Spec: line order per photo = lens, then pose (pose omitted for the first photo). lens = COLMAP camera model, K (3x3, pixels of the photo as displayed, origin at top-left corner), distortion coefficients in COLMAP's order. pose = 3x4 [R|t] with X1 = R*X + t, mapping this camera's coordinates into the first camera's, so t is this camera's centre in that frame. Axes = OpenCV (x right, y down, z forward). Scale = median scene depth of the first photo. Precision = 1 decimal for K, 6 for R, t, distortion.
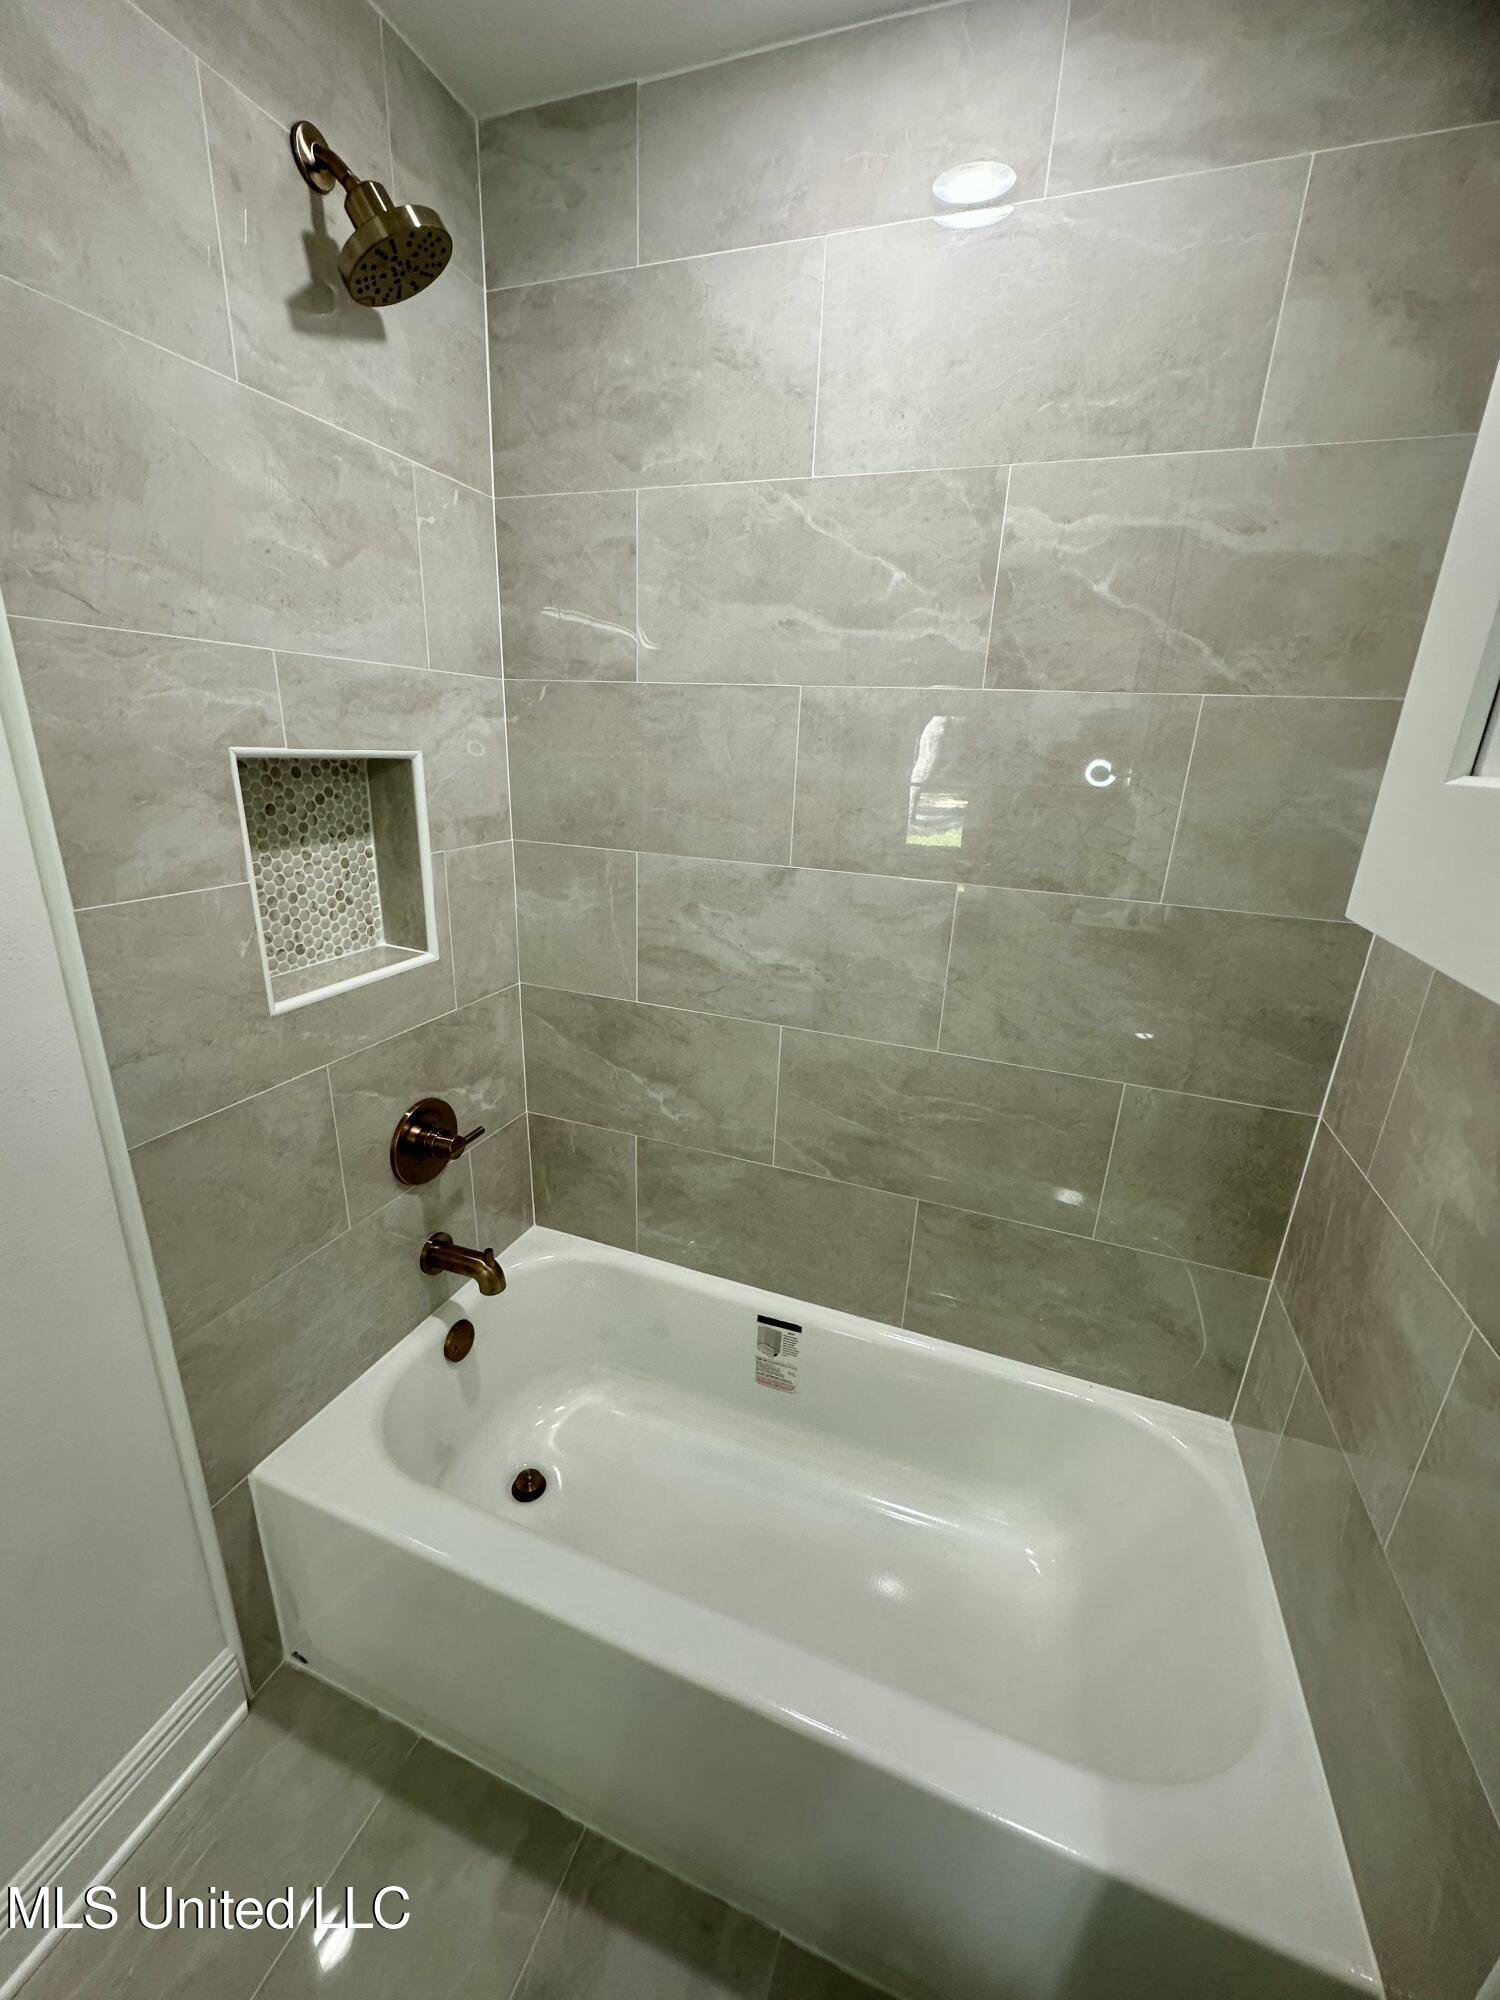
lens RADIAL K [[792.1, 0, 750.4], [0, 792.1, 1006.5], [0, 0, 1]] dist [-0.006387, 0.000036]
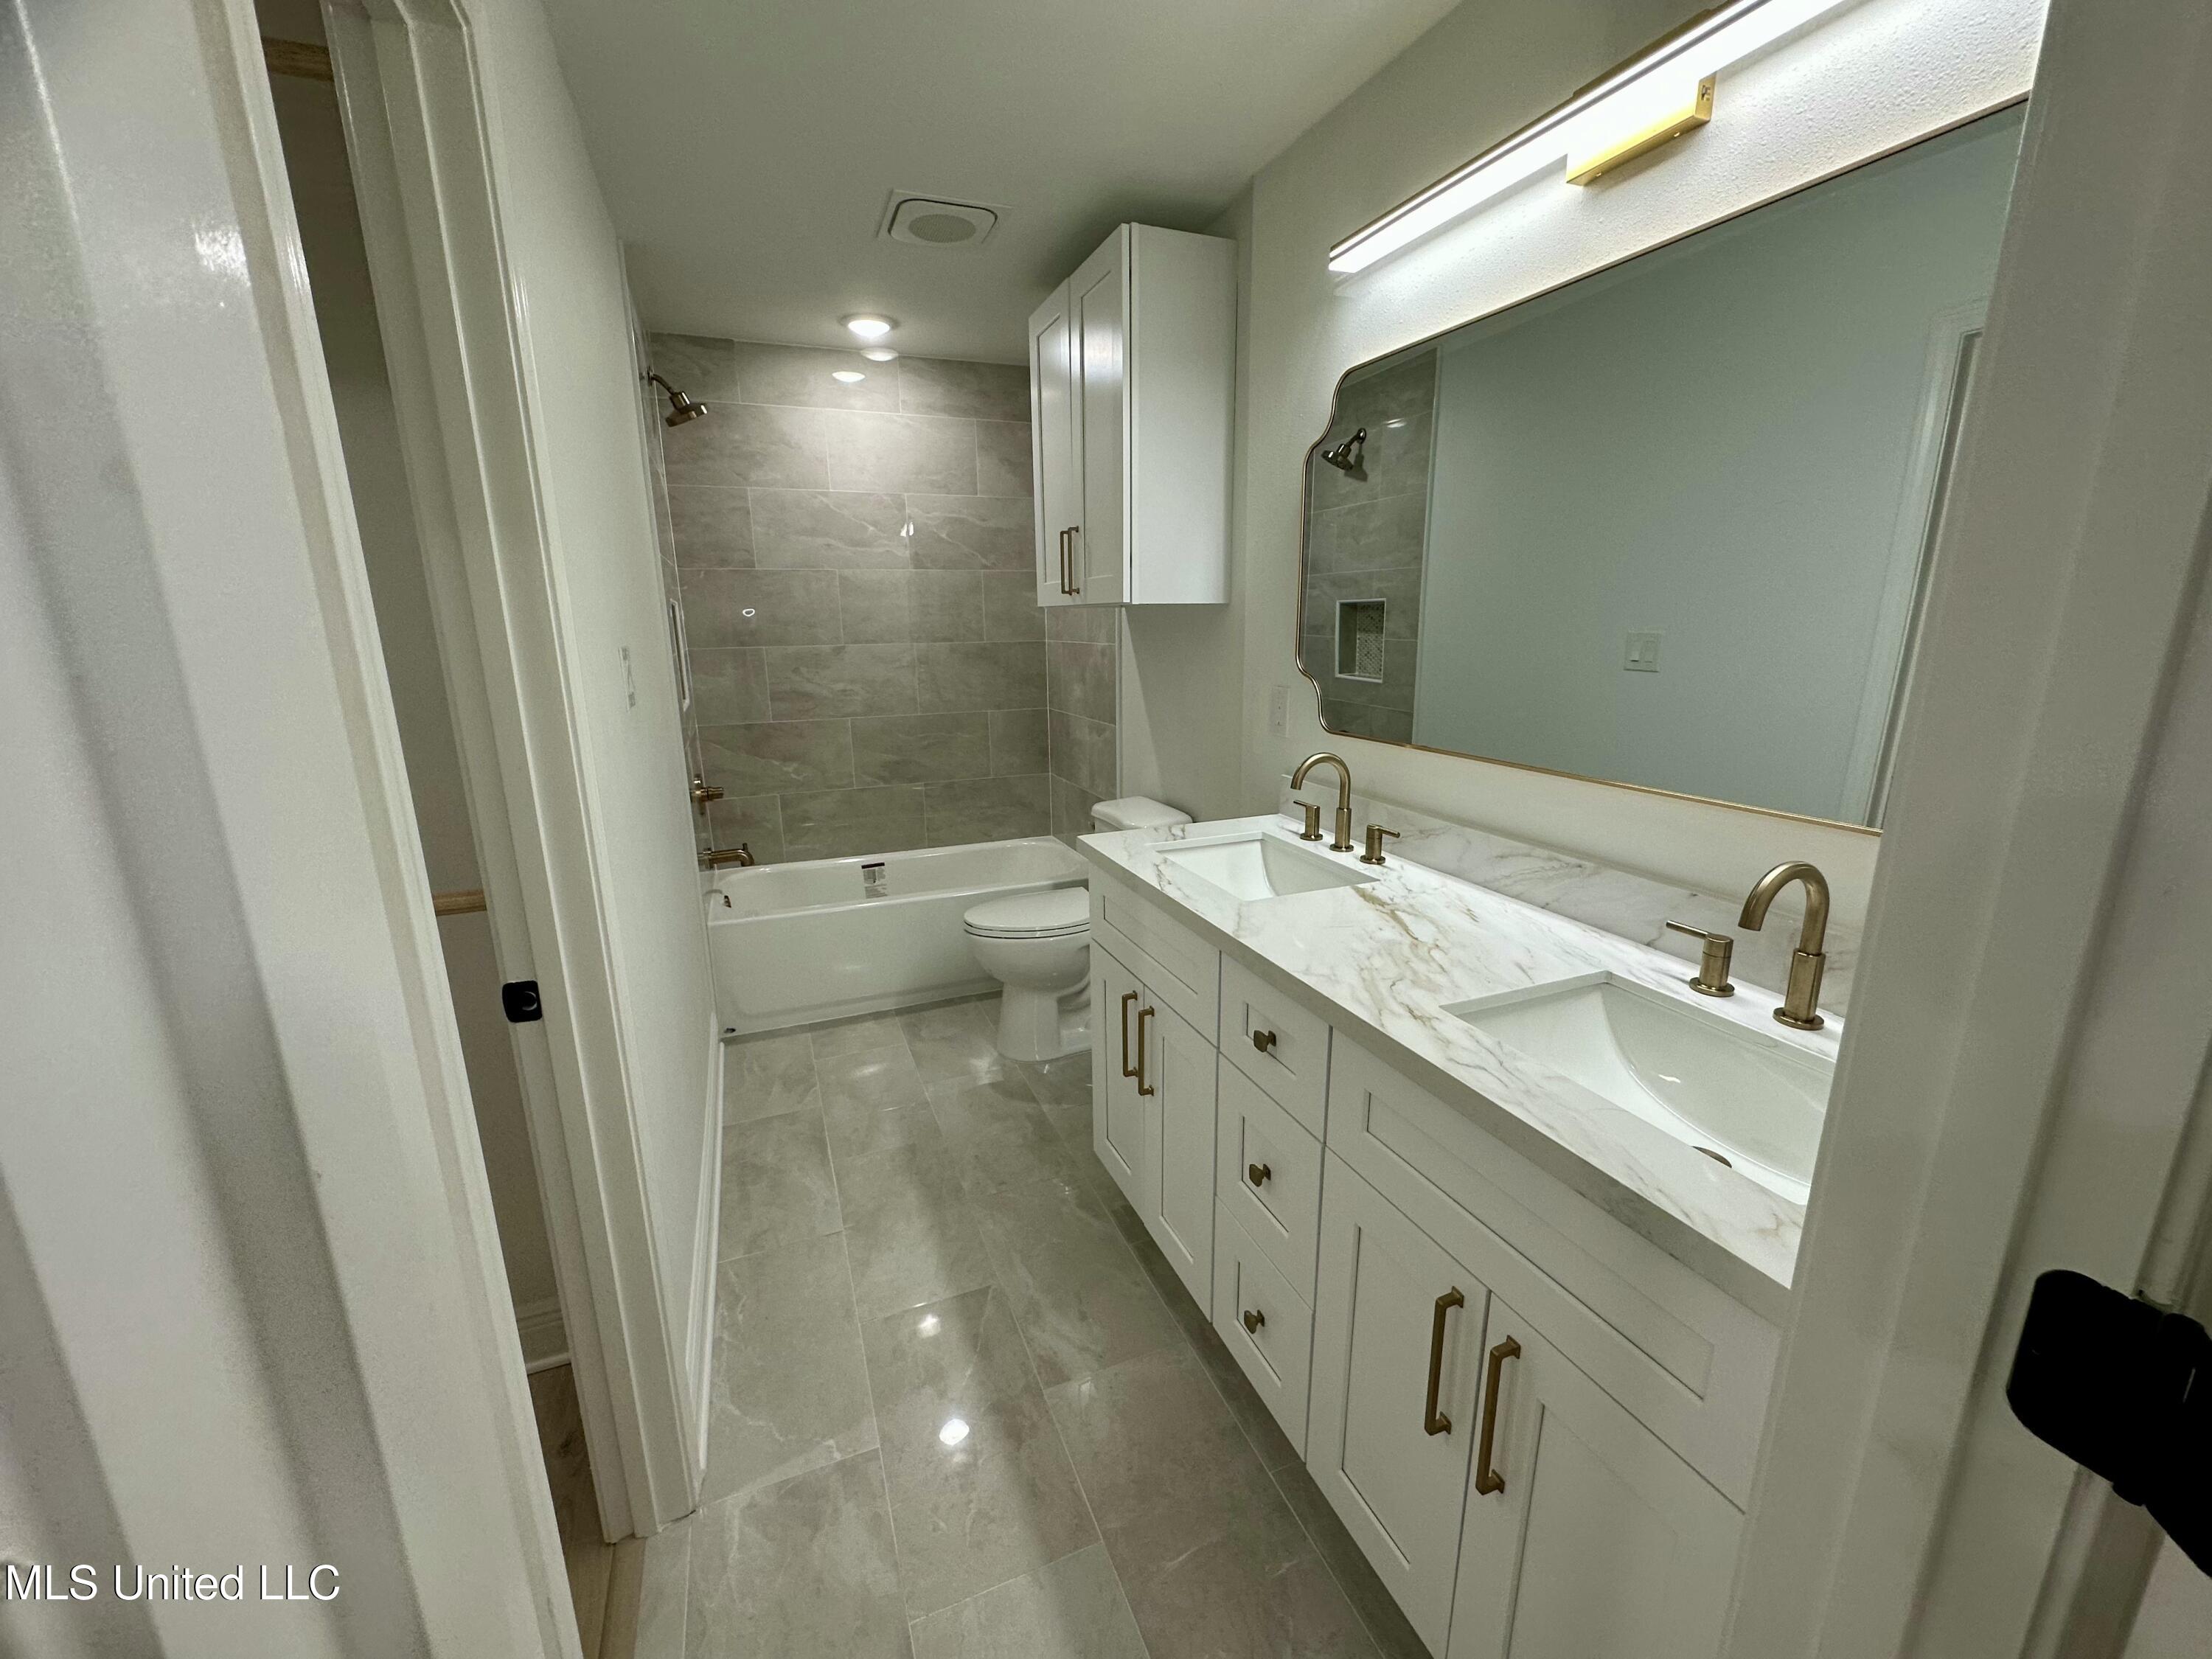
lens RADIAL K [[876.0, 0, 1109.9], [0, 876.0, 824.7], [0, 0, 1]] dist [-0.006387, 0.000036]
pose [[0.735005, -0.207748, 0.645452, -1.163956], [0.255130, 0.966687, 0.020615, 0.489060], [-0.628233, 0.149522, 0.763523, -1.398334]]
